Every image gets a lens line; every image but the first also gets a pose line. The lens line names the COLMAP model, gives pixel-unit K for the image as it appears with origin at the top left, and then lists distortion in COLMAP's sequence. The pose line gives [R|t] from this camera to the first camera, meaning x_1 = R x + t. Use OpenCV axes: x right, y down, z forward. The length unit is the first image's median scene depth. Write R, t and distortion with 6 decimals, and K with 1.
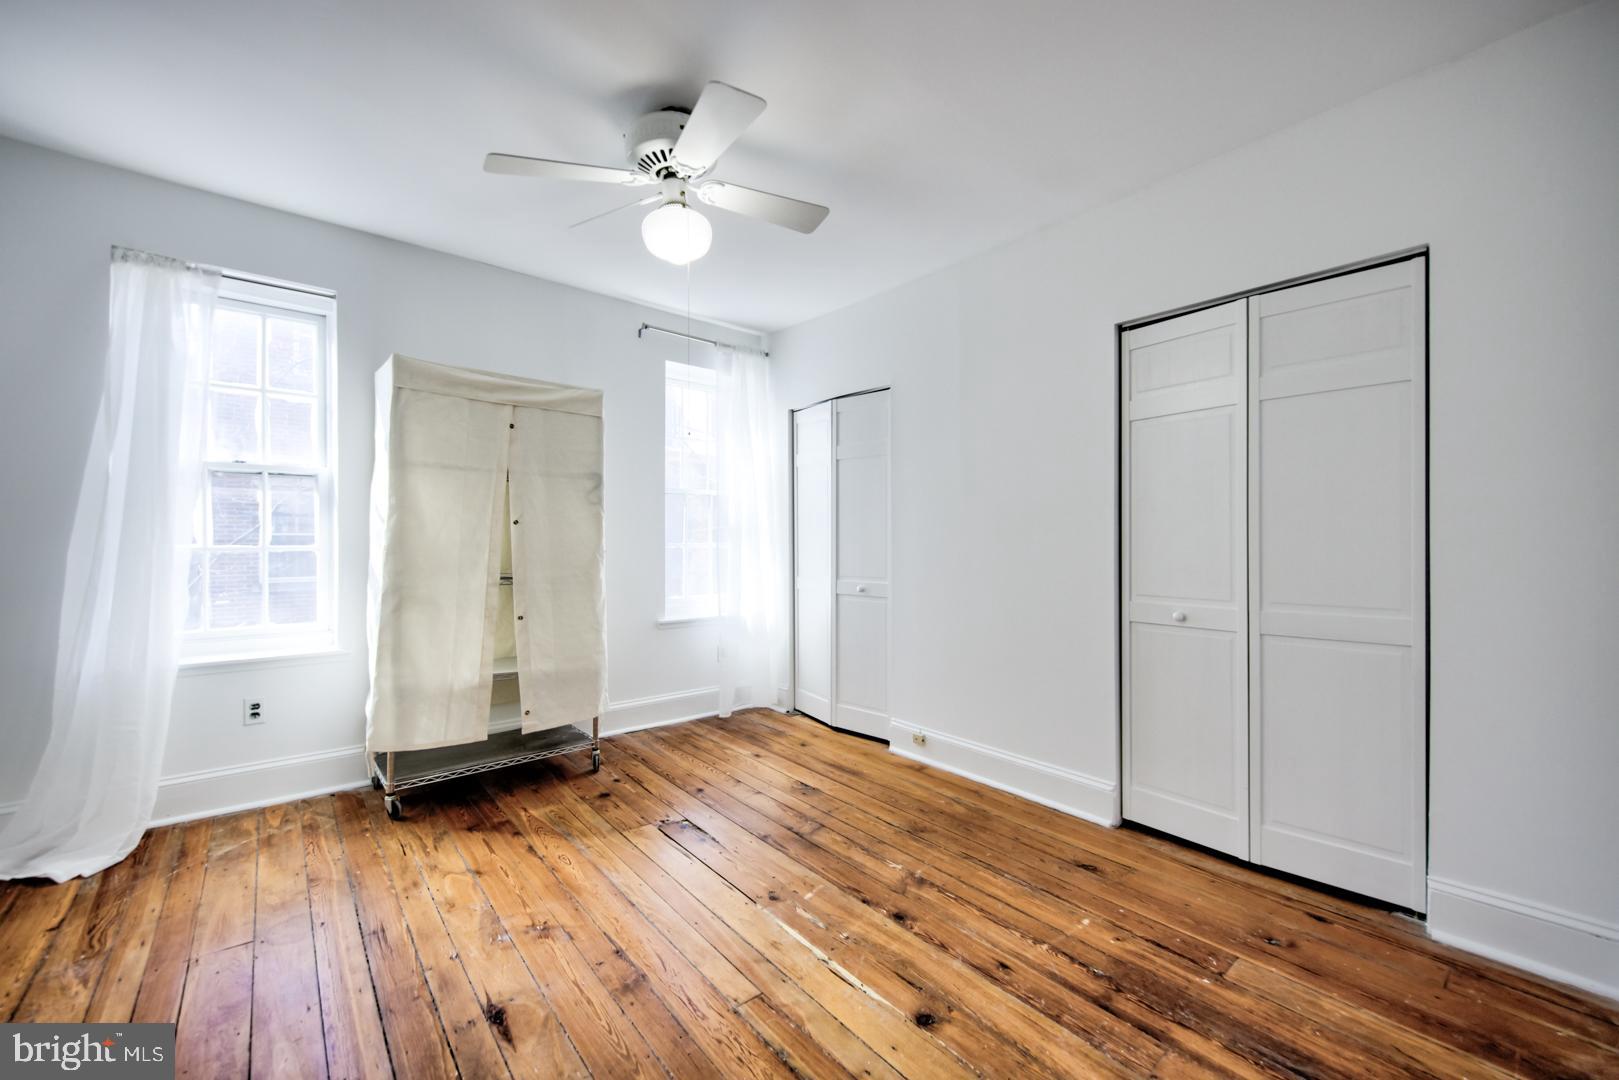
lens RADIAL K [[639.2, 0, 812.8], [0, 639.2, 540.3], [0, 0, 1]] dist [0.003910, -0.000575]
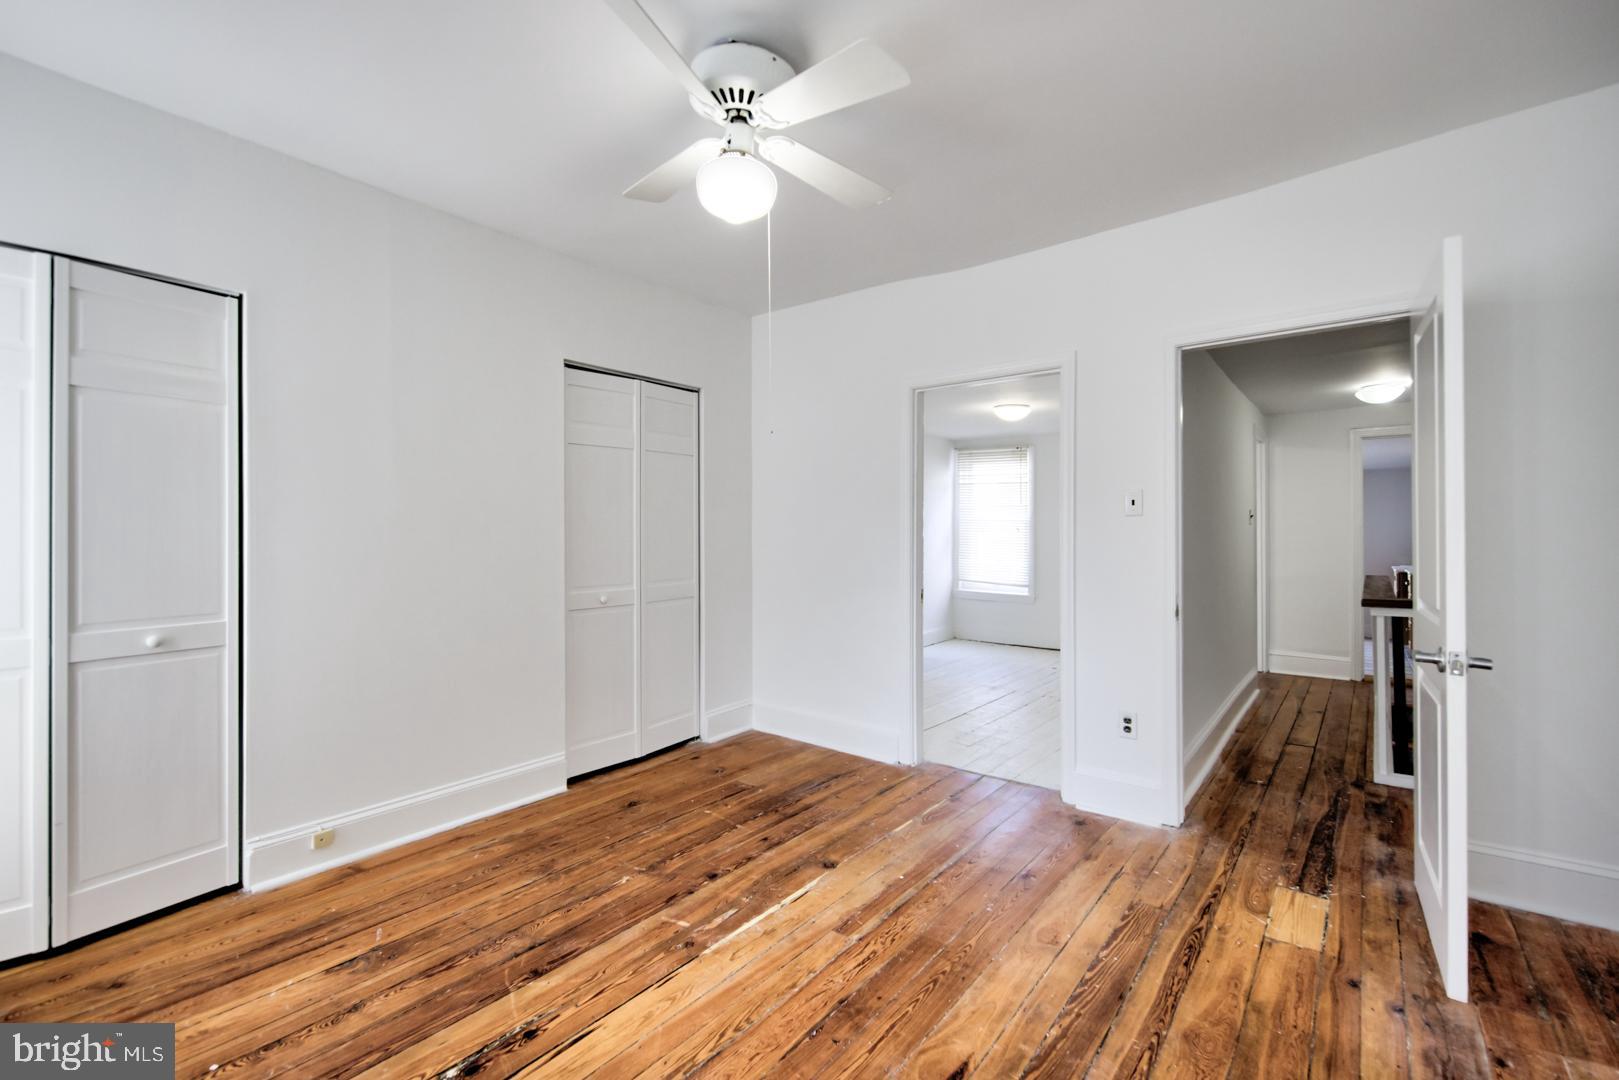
lens RADIAL K [[639.2, 0, 812.7], [0, 639.2, 533.7], [0, 0, 1]] dist [0.003910, -0.000575]
pose [[-0.175049, 0.002652, 0.984556, -0.906412], [0.006568, 0.999977, -0.001525, -0.016084], [-0.984538, 0.006200, -0.175062, 0.907452]]
